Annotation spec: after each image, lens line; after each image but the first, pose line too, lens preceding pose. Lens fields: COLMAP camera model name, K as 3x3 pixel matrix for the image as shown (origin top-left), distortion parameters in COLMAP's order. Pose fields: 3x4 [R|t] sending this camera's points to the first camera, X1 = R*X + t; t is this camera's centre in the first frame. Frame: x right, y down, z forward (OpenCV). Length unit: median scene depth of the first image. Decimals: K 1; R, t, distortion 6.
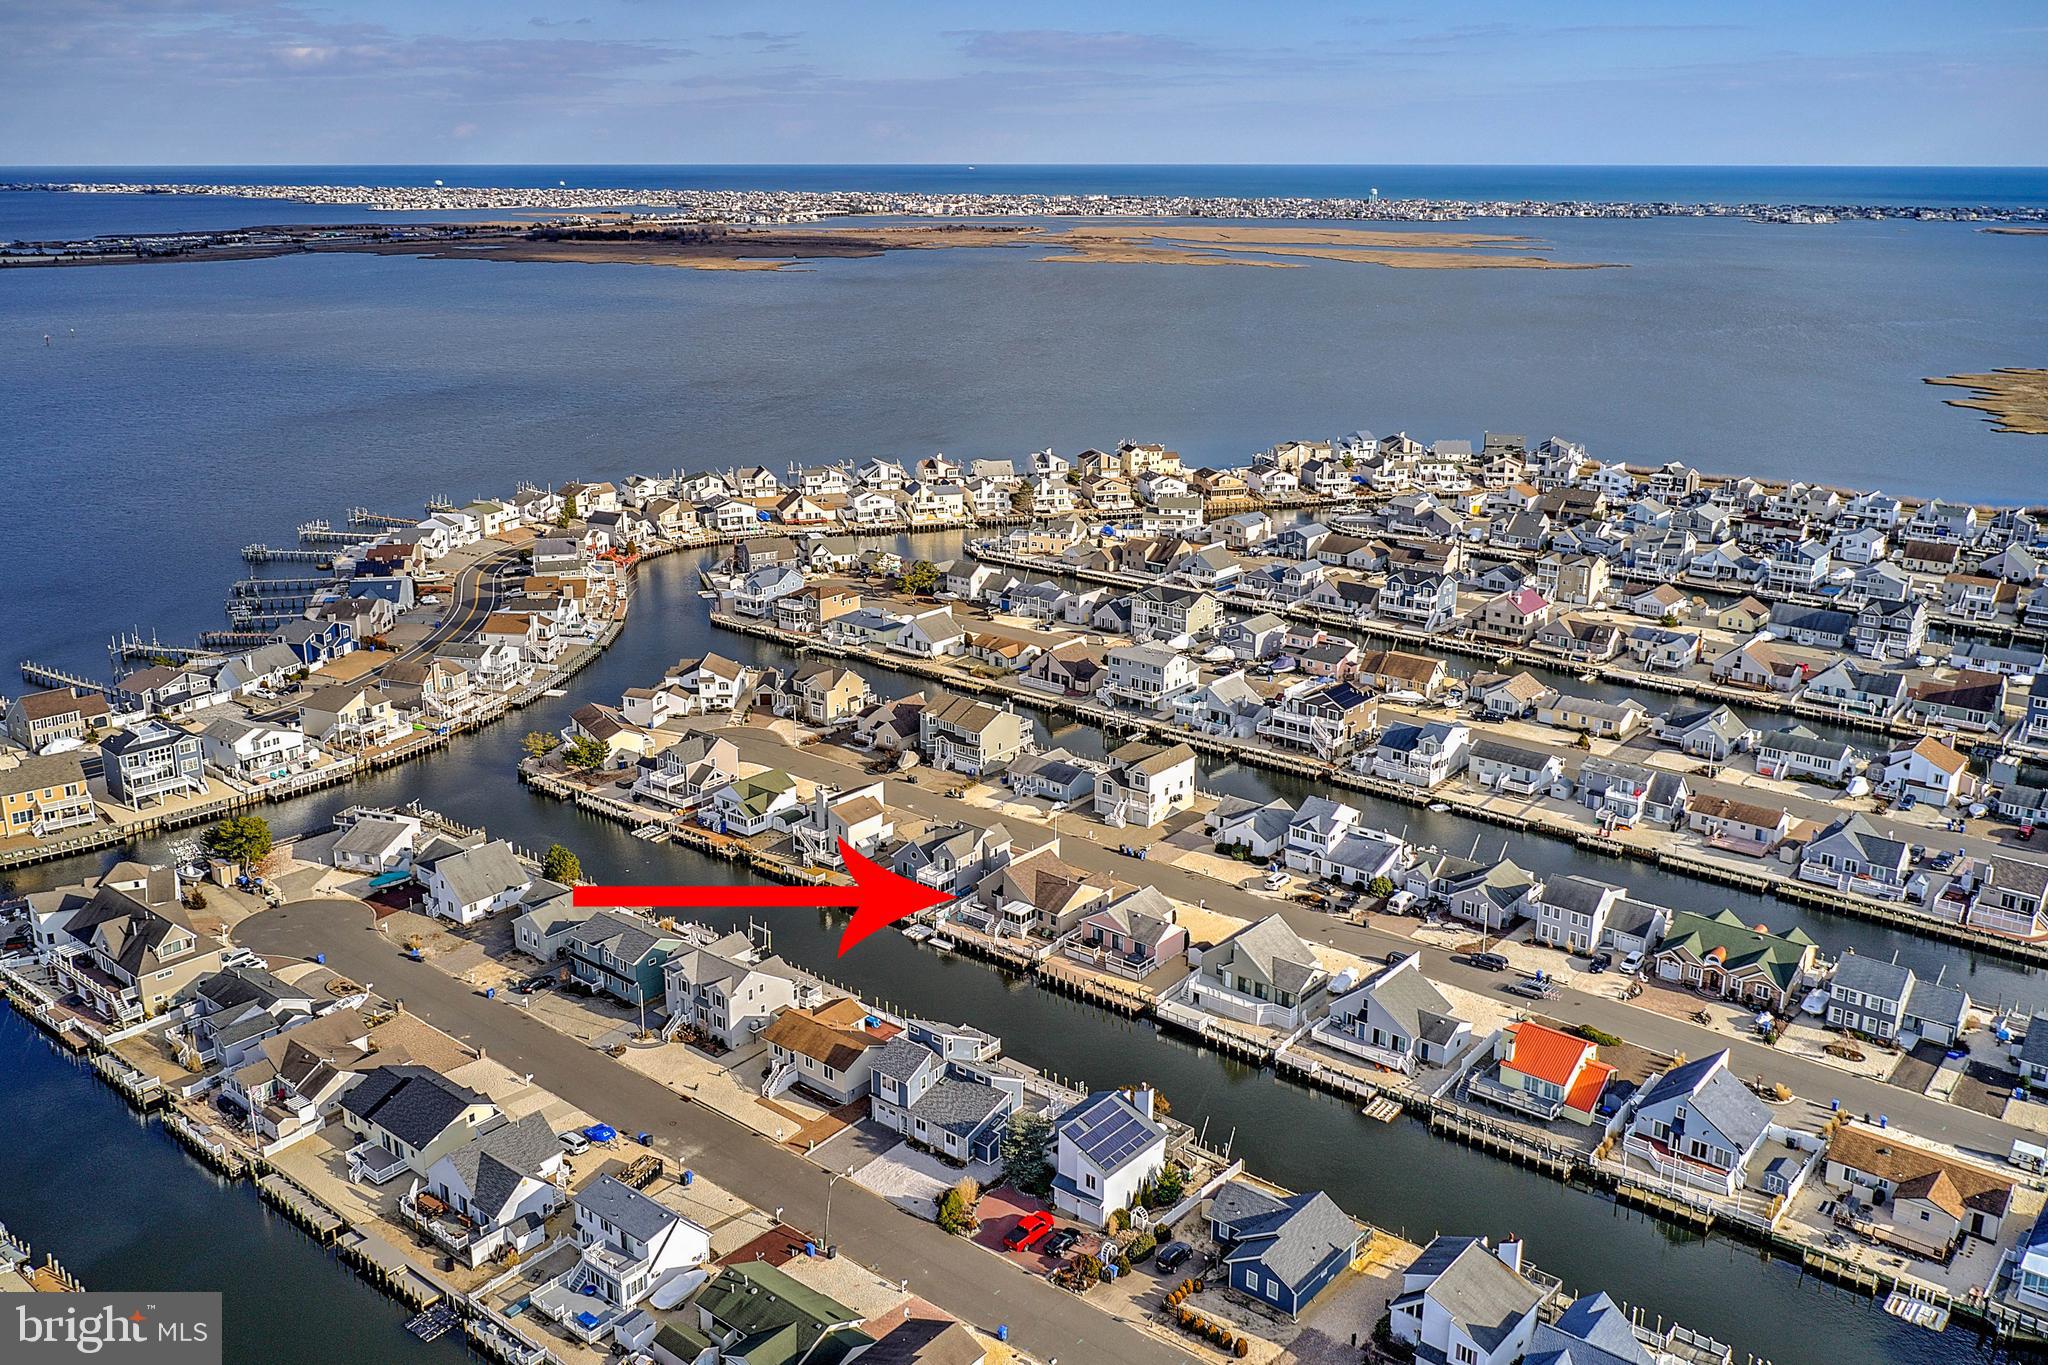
lens RADIAL K [[1732.4, 0, 996.3], [0, 1732.4, 635.4], [0, 0, 1]] dist [-0.004820, -0.005342]
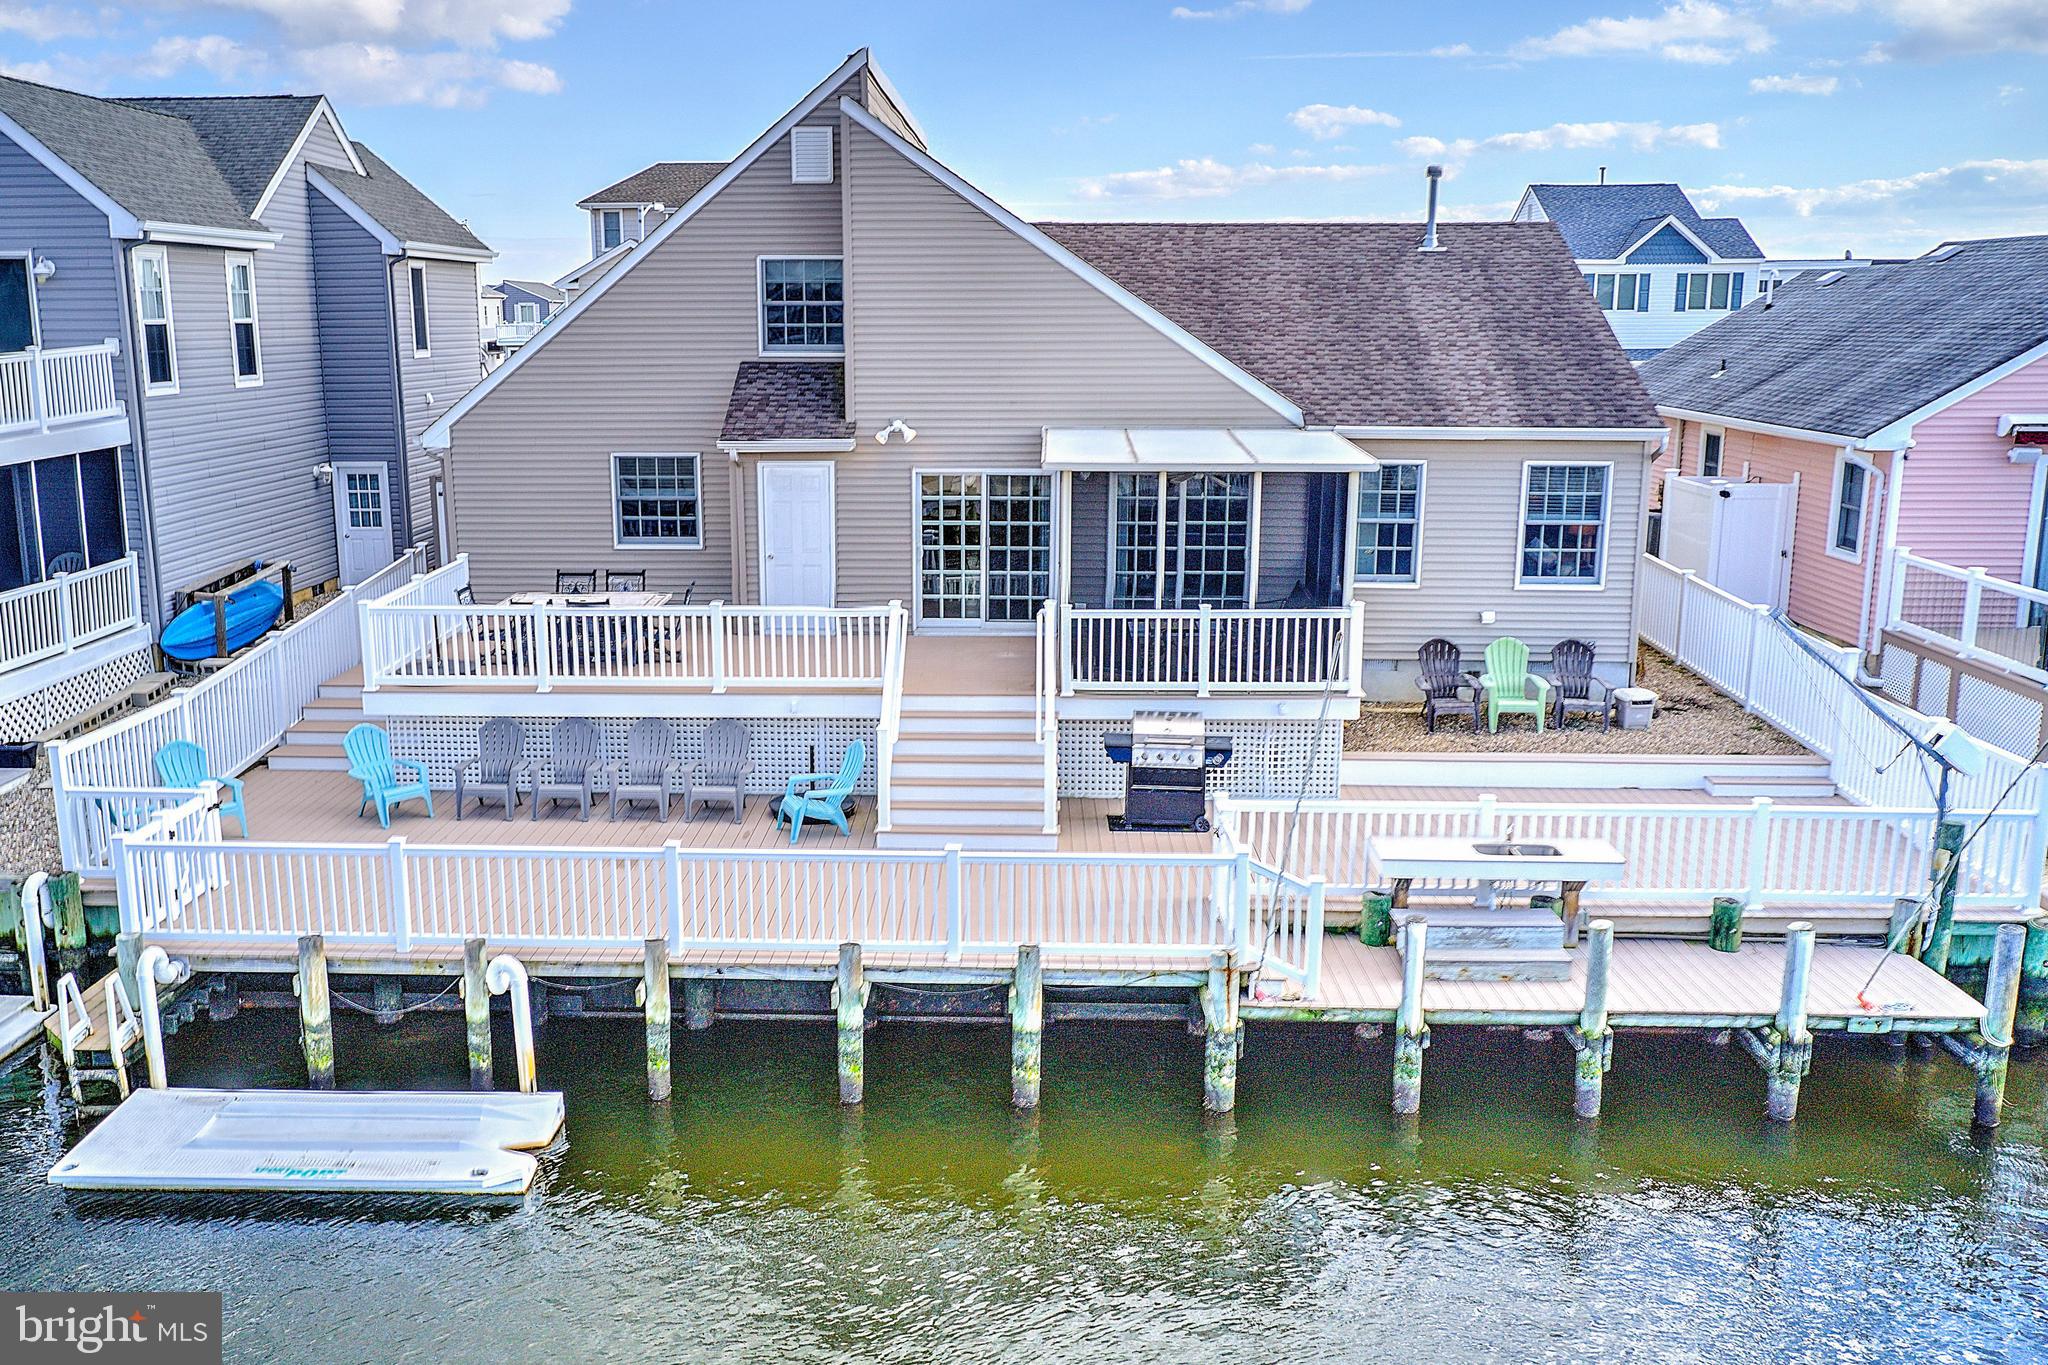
lens RADIAL K [[1732.0, 0, 955.2], [0, 1732.0, 684.1], [0, 0, 1]] dist [-0.007075, -0.006976]
pose [[0.795553, -0.129402, 0.591904, -0.036341], [0.165223, 0.986235, -0.006459, 0.129321], [-0.582921, 0.102934, 0.805982, 0.727810]]
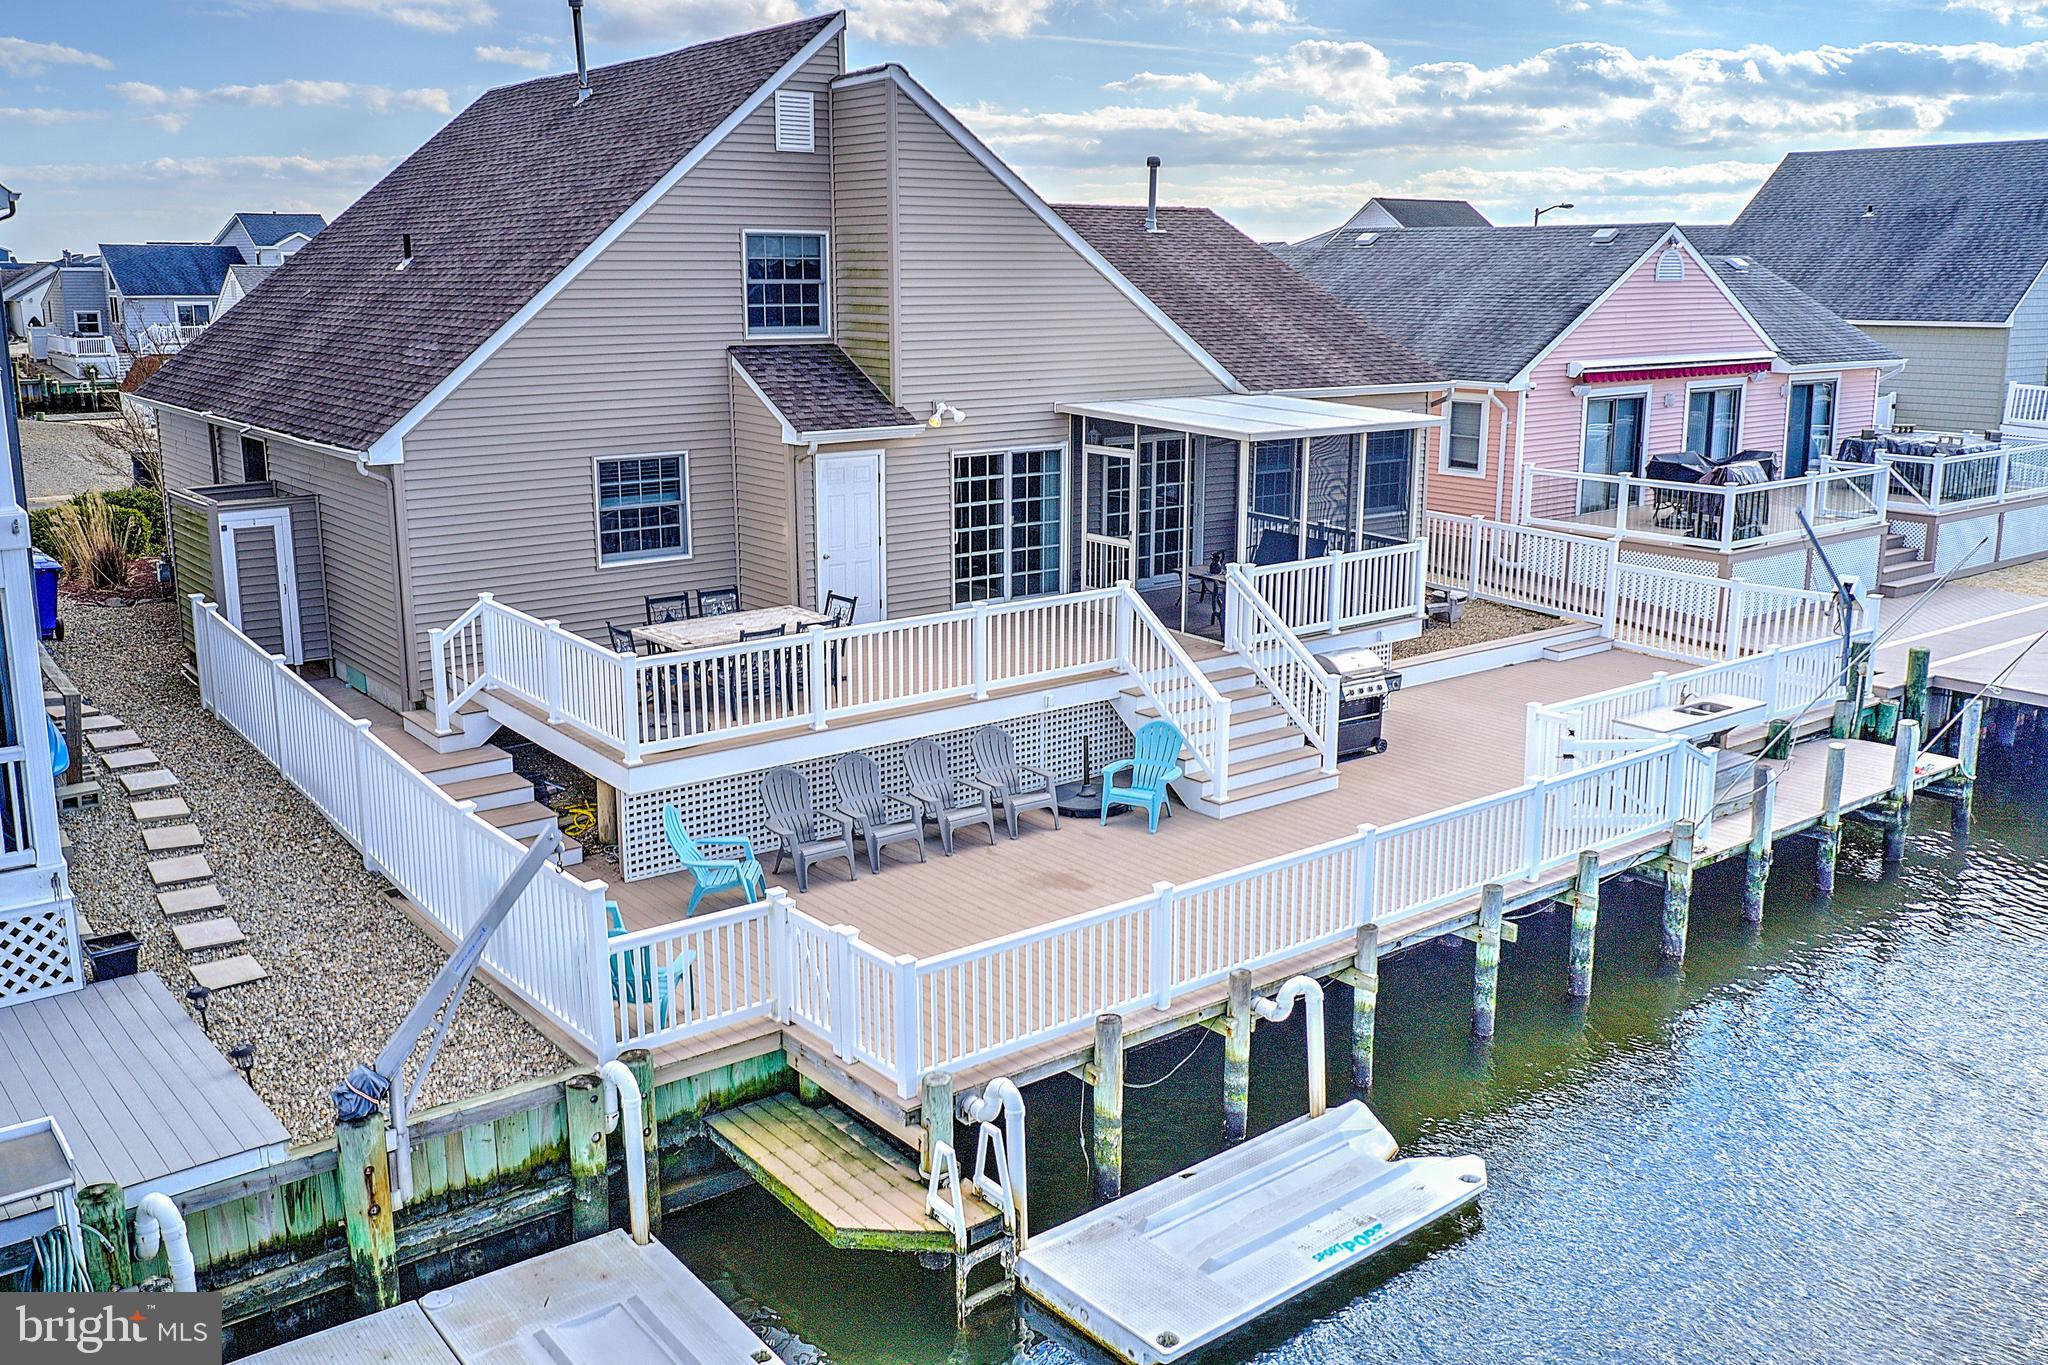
lens RADIAL K [[1737.3, 0, 994.6], [0, 1737.3, 634.6], [0, 0, 1]] dist [-0.003818, 0.001734]
pose [[0.215627, -0.200695, 0.955629, -0.061788], [0.261959, 0.954666, 0.141384, 0.117553], [-0.940682, 0.219849, 0.258425, 0.766907]]
